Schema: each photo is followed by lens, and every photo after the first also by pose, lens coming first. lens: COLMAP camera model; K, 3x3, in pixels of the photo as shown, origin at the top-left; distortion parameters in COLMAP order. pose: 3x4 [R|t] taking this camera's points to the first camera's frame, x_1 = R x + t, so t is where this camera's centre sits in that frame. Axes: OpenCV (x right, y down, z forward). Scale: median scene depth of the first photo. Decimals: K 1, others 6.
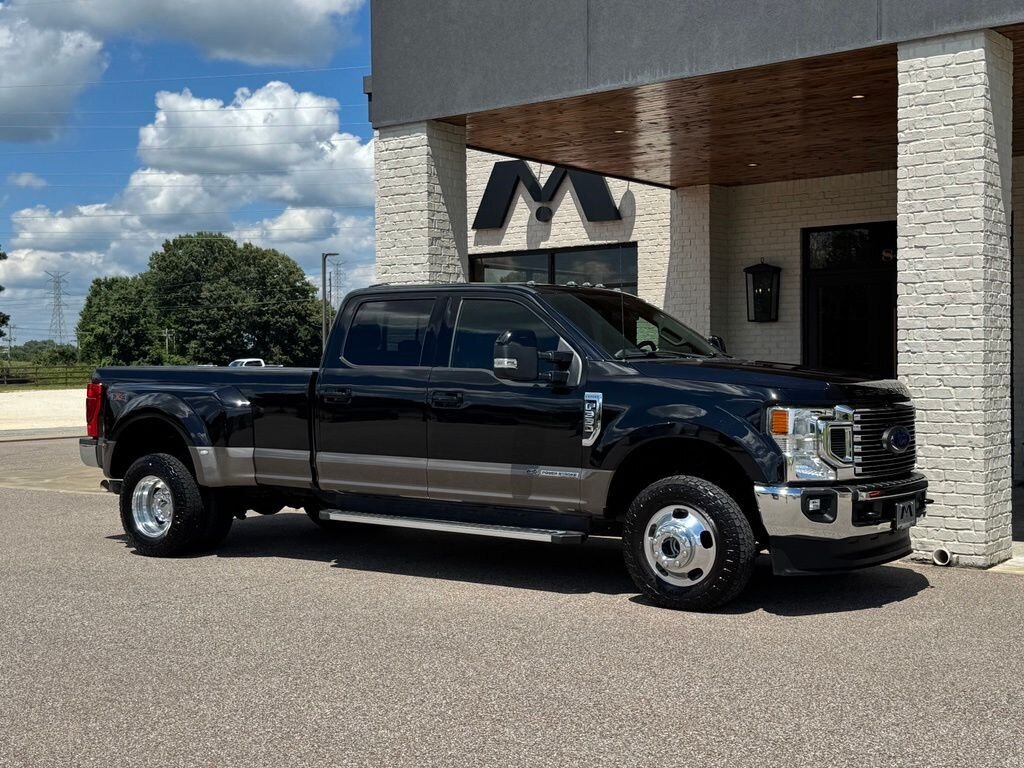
lens RADIAL K [[1320.3, 0, 513.2], [0, 1320.3, 384.9], [0, 0, 1]] dist [0.124755, 0.000000]
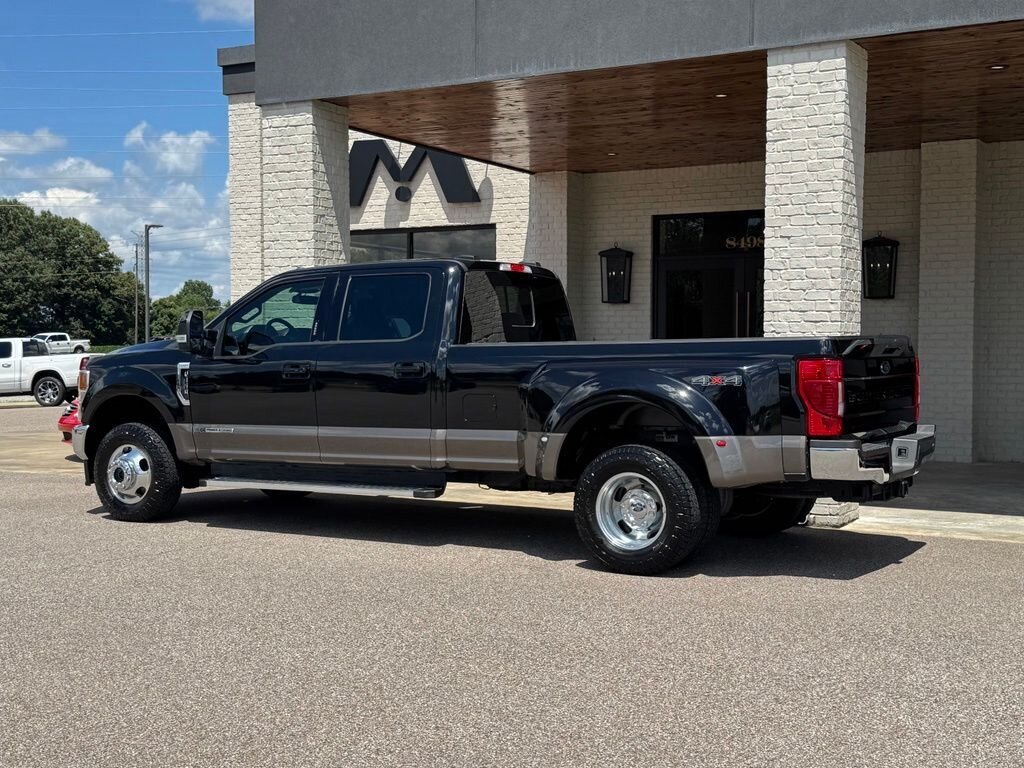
lens RADIAL K [[1320.3, 0, 515.5], [0, 1320.3, 389.7], [0, 0, 1]] dist [0.124755, 0.000000]
pose [[0.989783, 0.006500, 0.142435, -0.068710], [-0.009232, 0.999786, 0.018528, 0.004270], [-0.142284, -0.019654, 0.989631, -0.052597]]
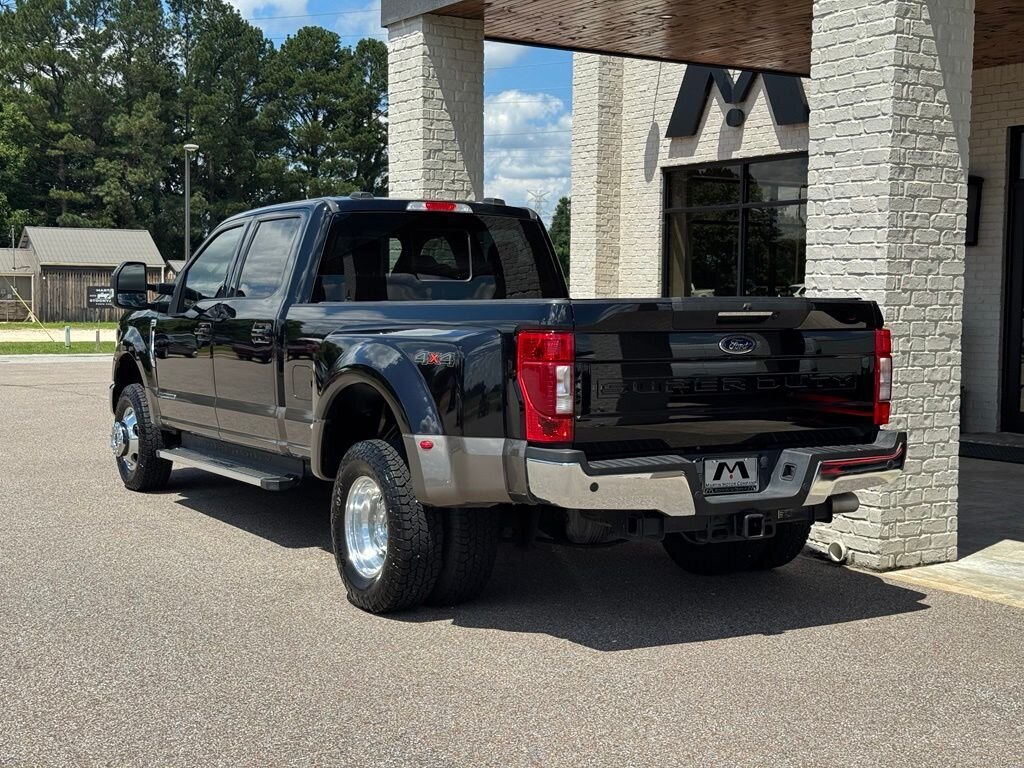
lens RADIAL K [[1424.2, 0, 512.1], [0, 1424.2, 388.3], [0, 0, 1]] dist [0.131278, 0.000000]
pose [[0.938252, 0.040782, -0.343539, 0.410406], [-0.022075, 0.998061, 0.058191, -0.011464], [0.345246, -0.047014, 0.937334, 0.145366]]
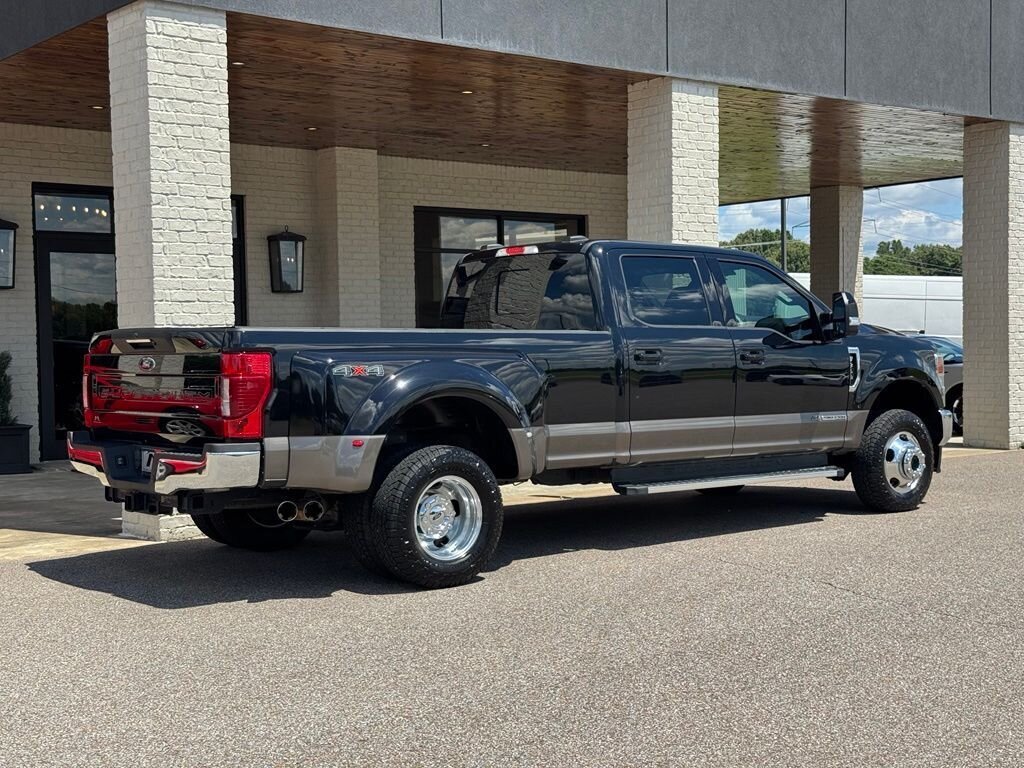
lens RADIAL K [[1424.2, 0, 512.8], [0, 1424.2, 386.2], [0, 0, 1]] dist [0.131278, 0.000000]
pose [[0.241612, -0.027883, 0.969972, -1.049833], [0.027130, 0.999390, 0.021971, 0.003414], [-0.969994, 0.021006, 0.242222, 0.804842]]
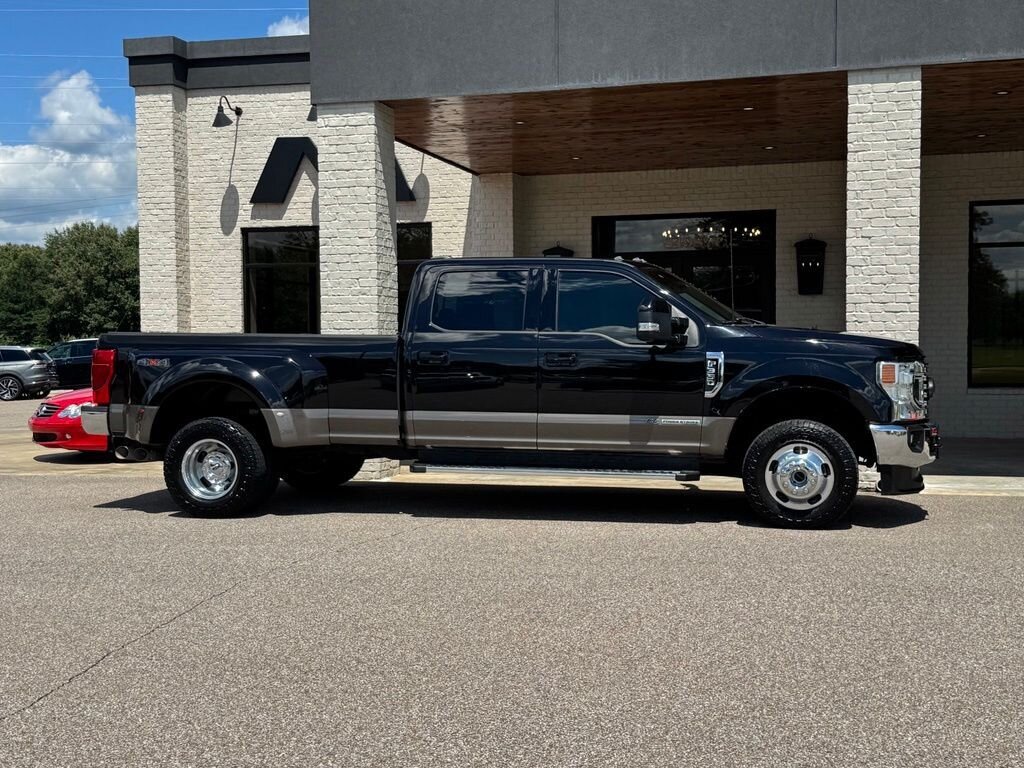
lens RADIAL K [[1320.3, 0, 511.0], [0, 1320.3, 386.2], [0, 0, 1]] dist [0.124755, 0.000000]
pose [[0.928105, -0.010799, 0.372162, -0.450032], [0.005327, 0.999862, 0.015729, 0.013618], [-0.372280, -0.012616, 0.928035, -0.027374]]
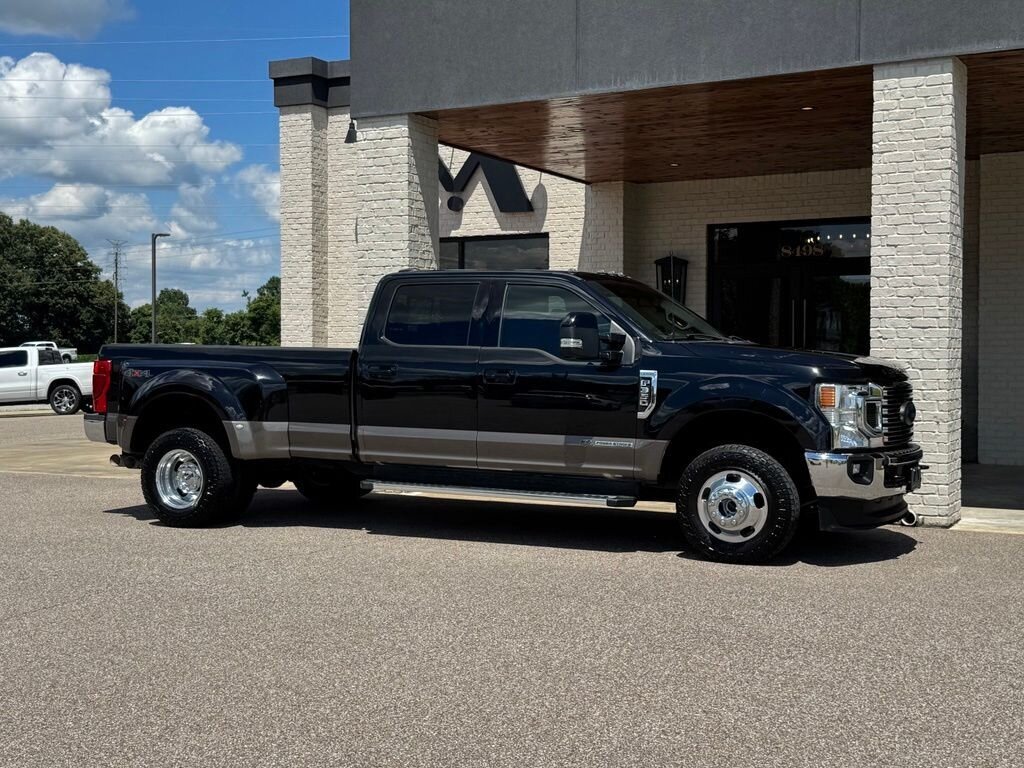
lens RADIAL K [[1320.3, 0, 513.3], [0, 1320.3, 377.2], [0, 0, 1]] dist [0.124755, 0.000000]
pose [[0.987044, 0.006801, 0.160304, -0.187726], [-0.007355, 0.999969, 0.002864, 0.007462], [-0.160280, -0.004006, 0.987063, -0.064613]]
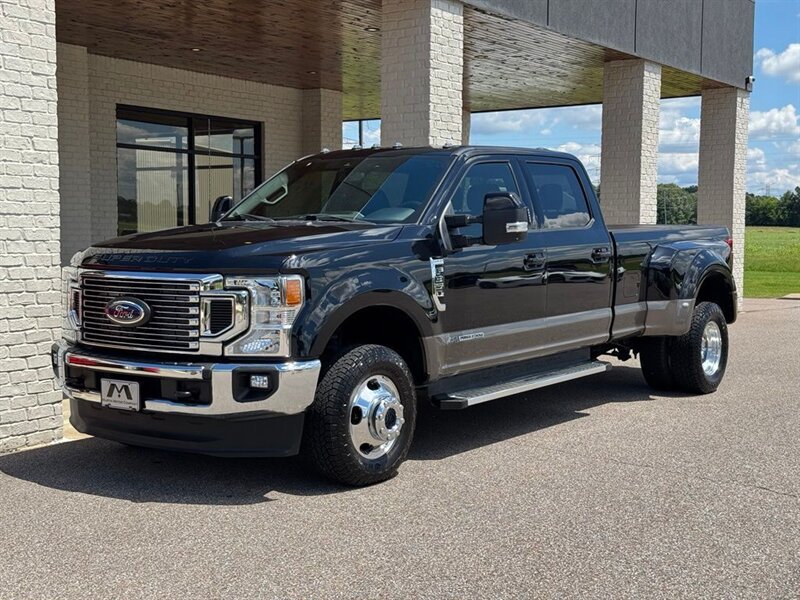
lens RADIAL K [[1112.7, 0, 395.5], [0, 1112.7, 291.8], [0, 0, 1]] dist [0.131278, 0.000000]
pose [[-0.041666, -0.049370, 0.997911, -0.848879], [0.010178, 0.998706, 0.049834, -0.007896], [-0.999080, 0.012233, -0.041109, 1.062120]]
